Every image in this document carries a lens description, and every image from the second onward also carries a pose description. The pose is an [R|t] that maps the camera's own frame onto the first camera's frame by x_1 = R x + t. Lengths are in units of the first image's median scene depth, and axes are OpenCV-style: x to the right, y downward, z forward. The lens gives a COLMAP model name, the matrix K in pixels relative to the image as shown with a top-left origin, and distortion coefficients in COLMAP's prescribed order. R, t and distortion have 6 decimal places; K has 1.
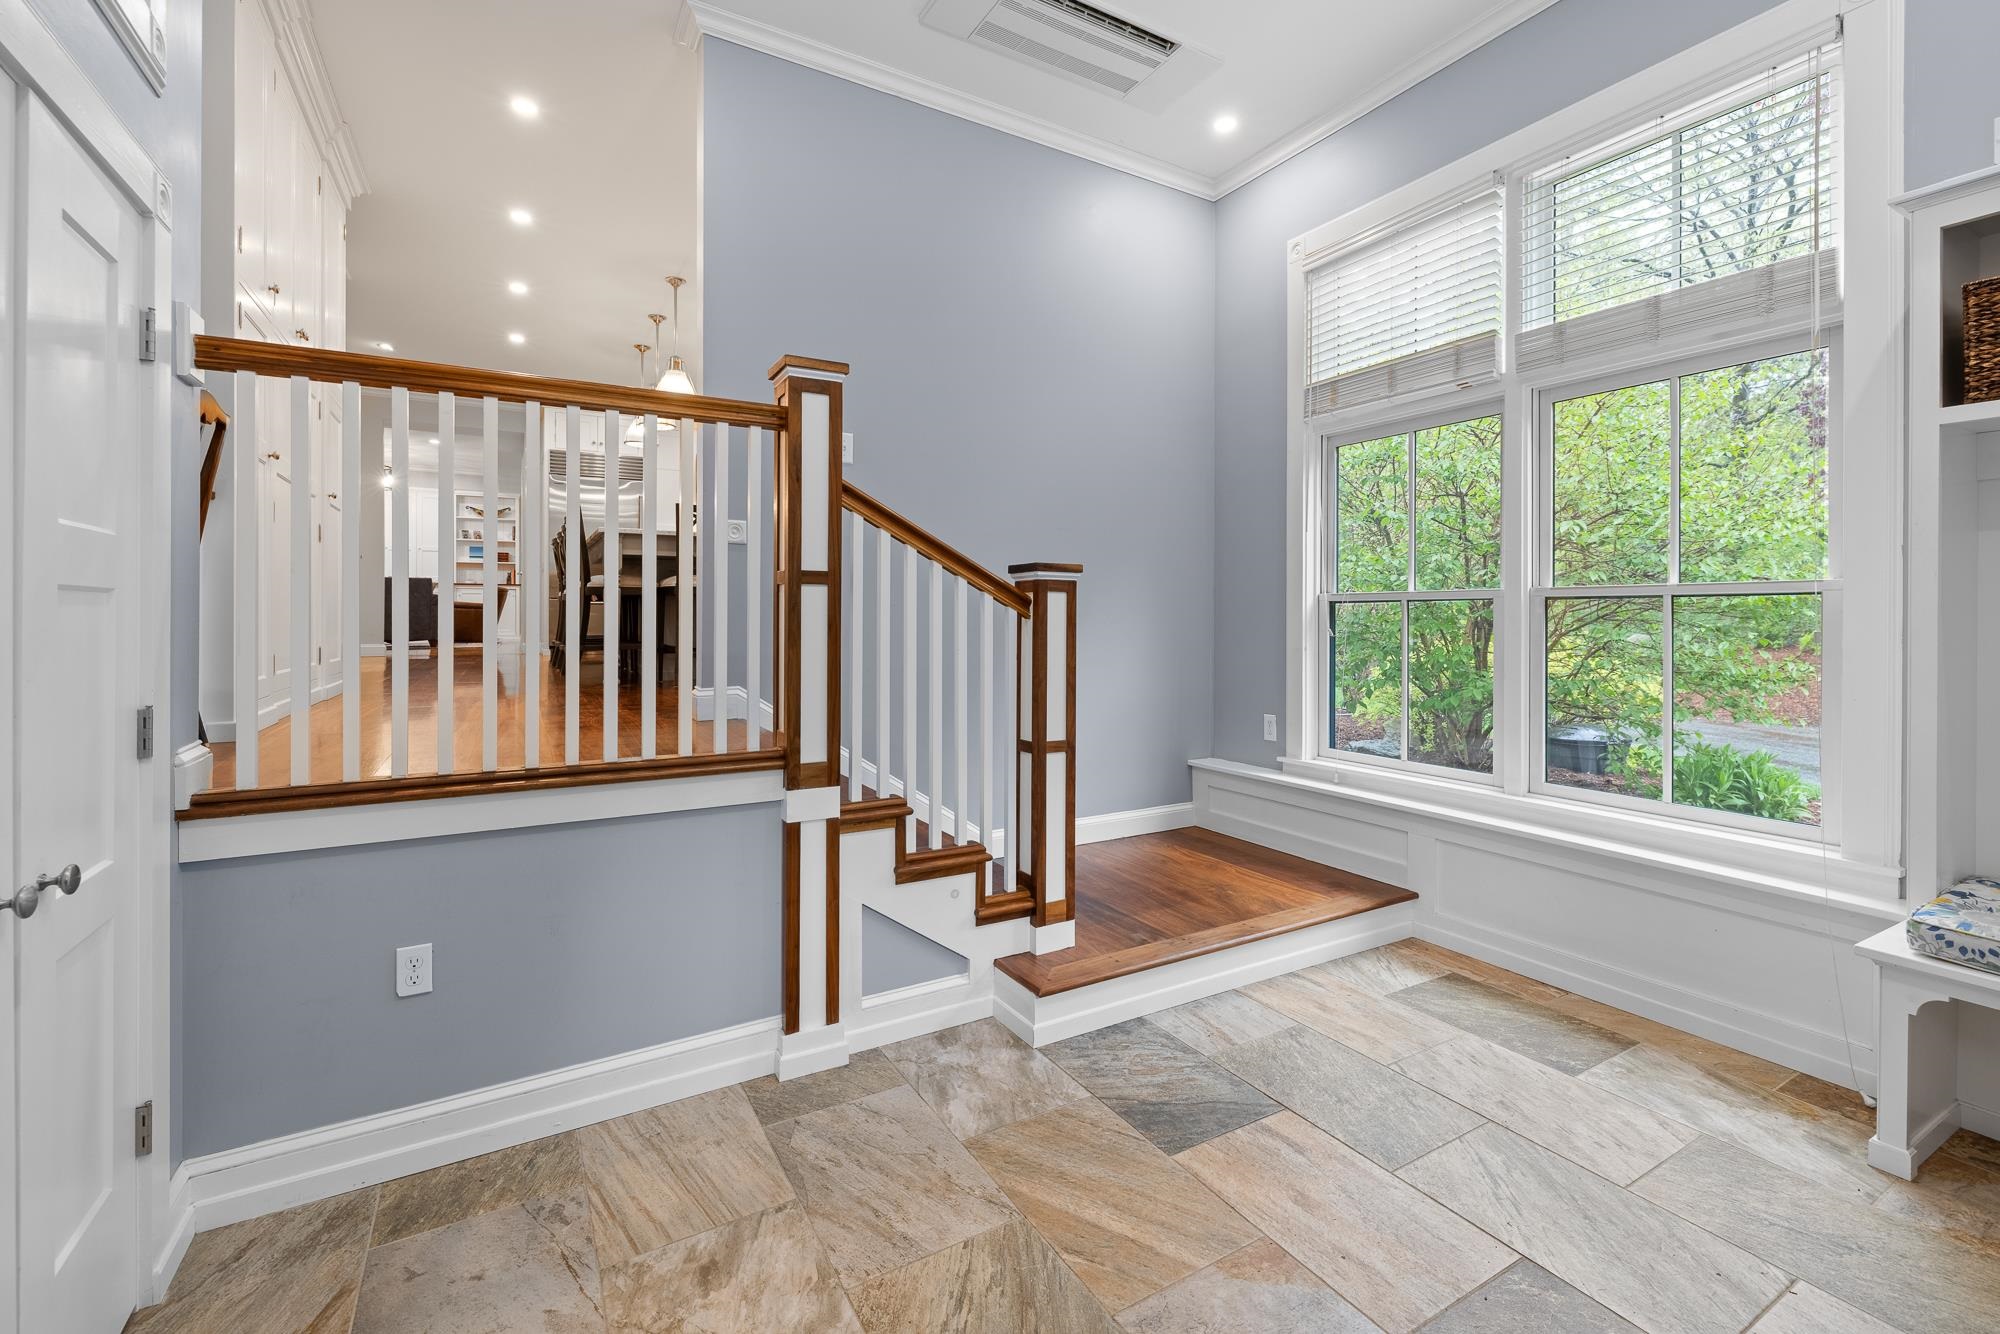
lens RADIAL K [[863.3, 0, 1005.8], [0, 863.3, 597.1], [0, 0, 1]] dist [-0.000847, 0.000105]
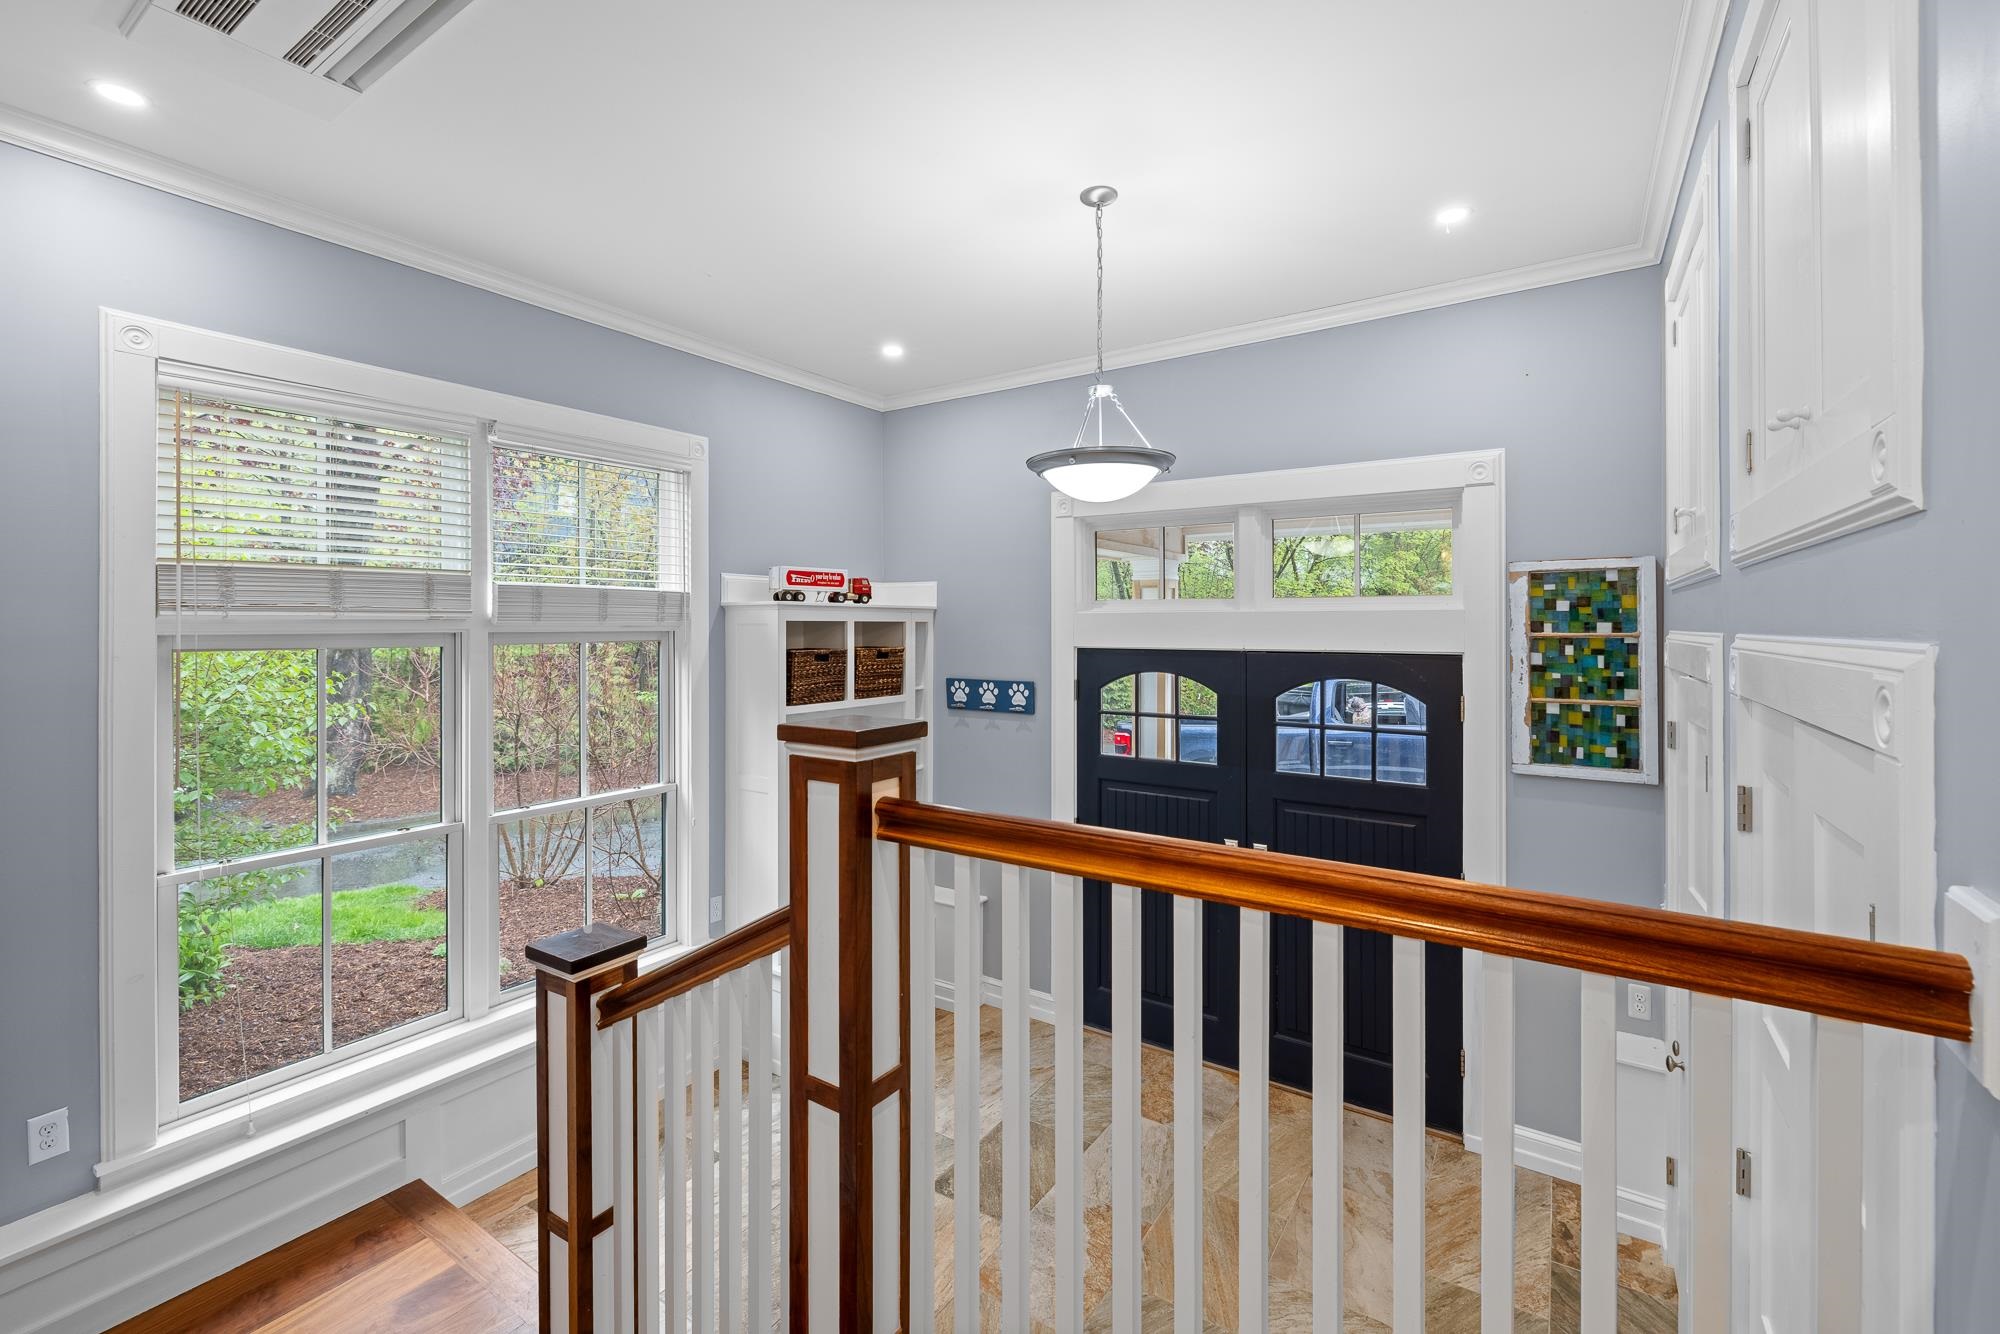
lens RADIAL K [[847.4, 0, 996.7], [0, 847.4, 627.6], [0, 0, 1]] dist [-0.001057, 0.000011]
pose [[-0.443824, -0.003541, 0.896107, -0.589762], [-0.018264, 0.999820, -0.005095, -0.241641], [-0.895928, -0.018628, -0.443809, 0.857545]]
